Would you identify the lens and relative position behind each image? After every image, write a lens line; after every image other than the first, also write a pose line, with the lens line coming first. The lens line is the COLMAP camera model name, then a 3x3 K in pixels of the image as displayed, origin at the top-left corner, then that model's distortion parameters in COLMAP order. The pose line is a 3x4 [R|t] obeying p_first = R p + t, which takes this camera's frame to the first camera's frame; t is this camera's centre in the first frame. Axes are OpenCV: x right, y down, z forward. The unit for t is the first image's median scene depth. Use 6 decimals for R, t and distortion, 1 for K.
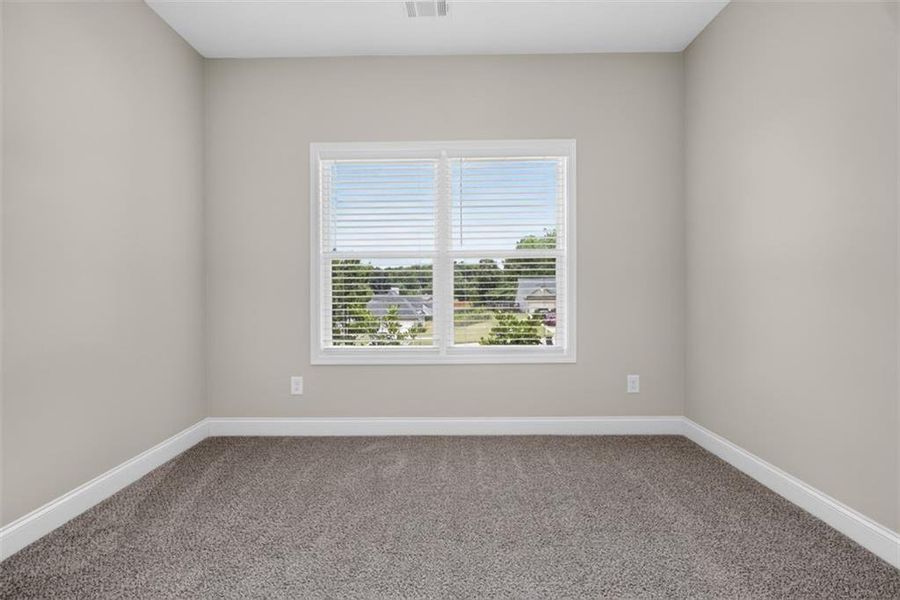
lens RADIAL K [[413.5, 0, 447.9], [0, 413.5, 290.0], [0, 0, 1]] dist [0.002462, 0.000403]
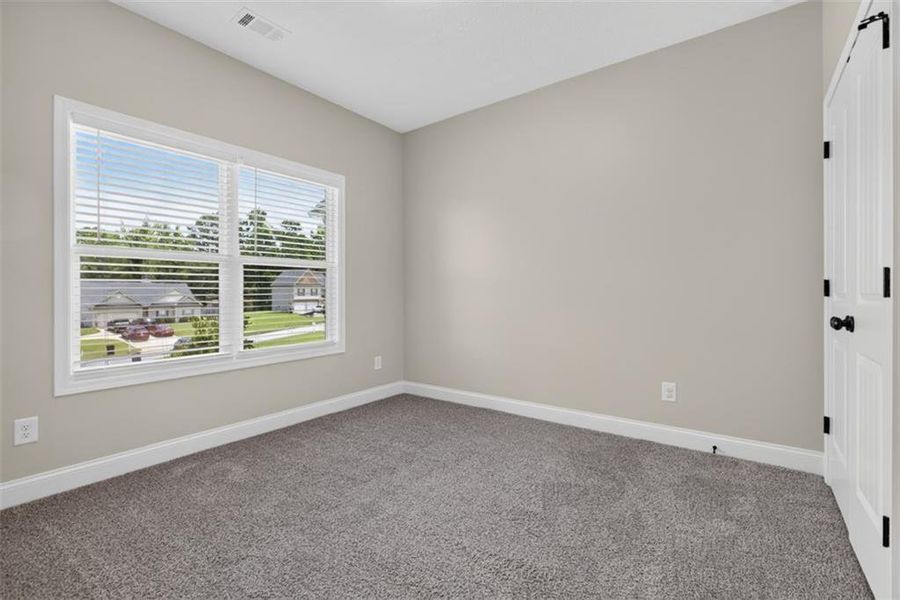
lens RADIAL K [[406.7, 0, 453.3], [0, 406.7, 295.9], [0, 0, 1]] dist [-0.001799, 0.000312]
pose [[0.578538, -0.000228, 0.815655, -0.509568], [0.002384, 0.999996, -0.001412, 0.004667], [-0.815652, 0.002762, 0.578536, 0.007189]]
